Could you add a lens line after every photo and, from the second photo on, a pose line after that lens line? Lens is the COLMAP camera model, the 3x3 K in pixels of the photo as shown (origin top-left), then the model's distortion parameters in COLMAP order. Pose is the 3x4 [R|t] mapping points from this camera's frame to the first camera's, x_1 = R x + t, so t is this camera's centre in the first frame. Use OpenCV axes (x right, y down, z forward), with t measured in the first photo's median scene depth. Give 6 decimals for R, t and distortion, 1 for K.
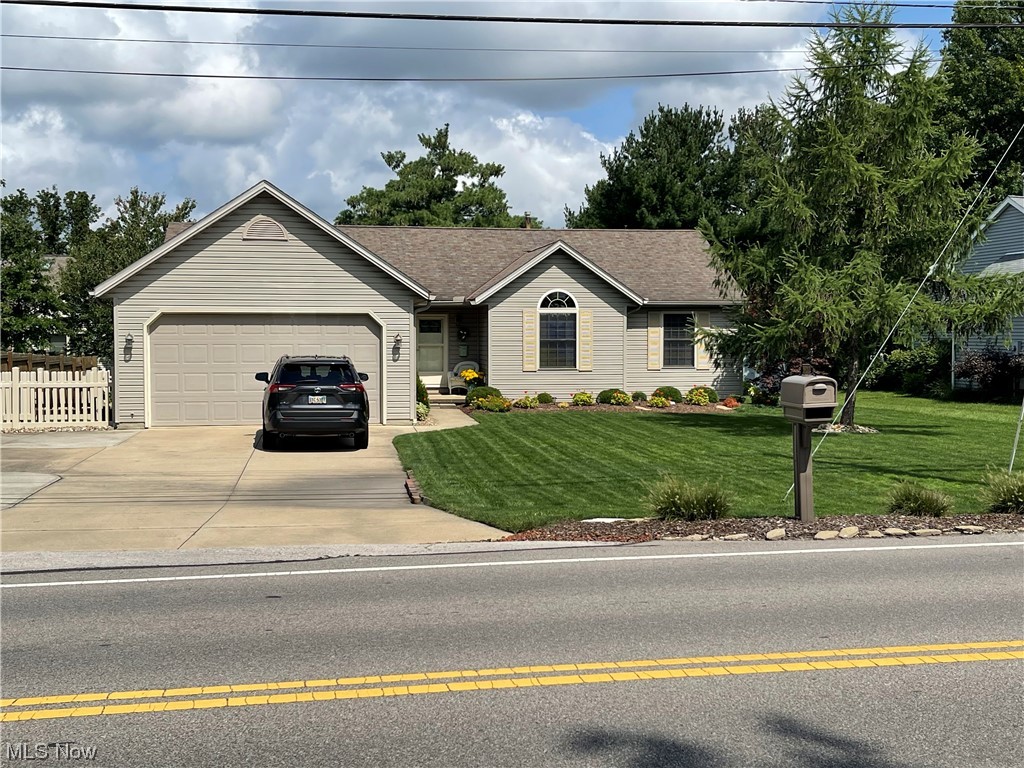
lens RADIAL K [[1265.3, 0, 512.0], [0, 1265.3, 384.0], [0, 0, 1]] dist [0.087719, -0.003422]
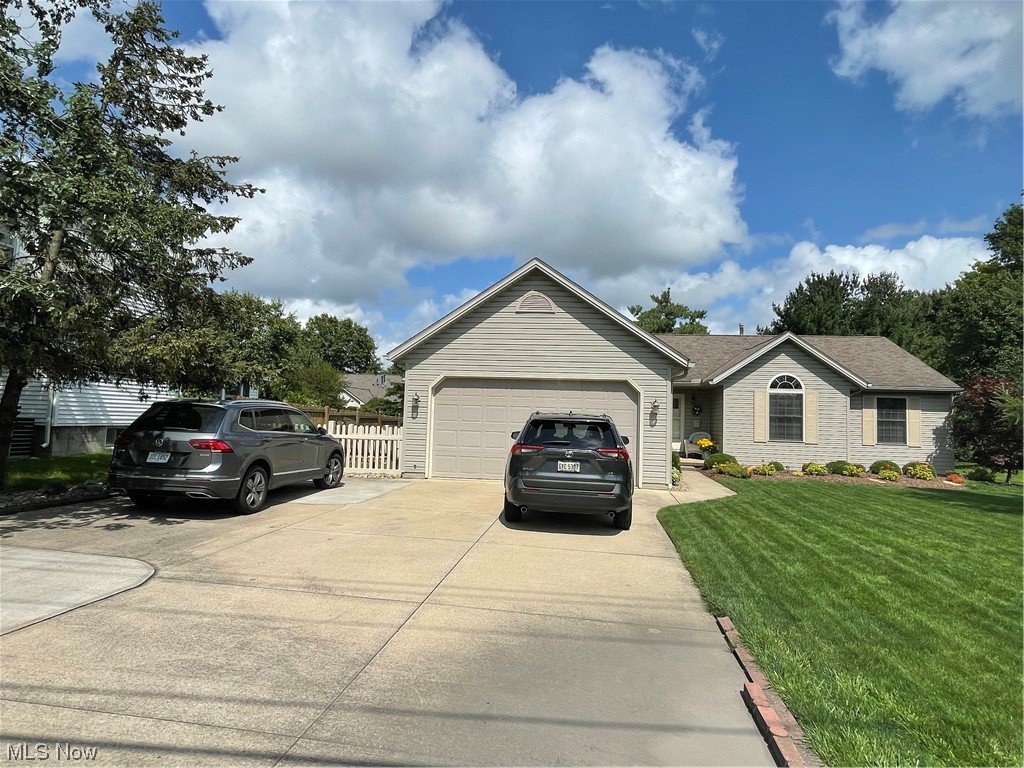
lens RADIAL K [[643.8, 0, 512.0], [0, 643.8, 384.0], [0, 0, 1]] dist [0.002913, -0.000633]
pose [[0.963478, 0.017836, -0.267194, -0.049184], [-0.042946, 0.995156, -0.088428, -0.000960], [0.264323, 0.096673, 0.959577, 0.362452]]
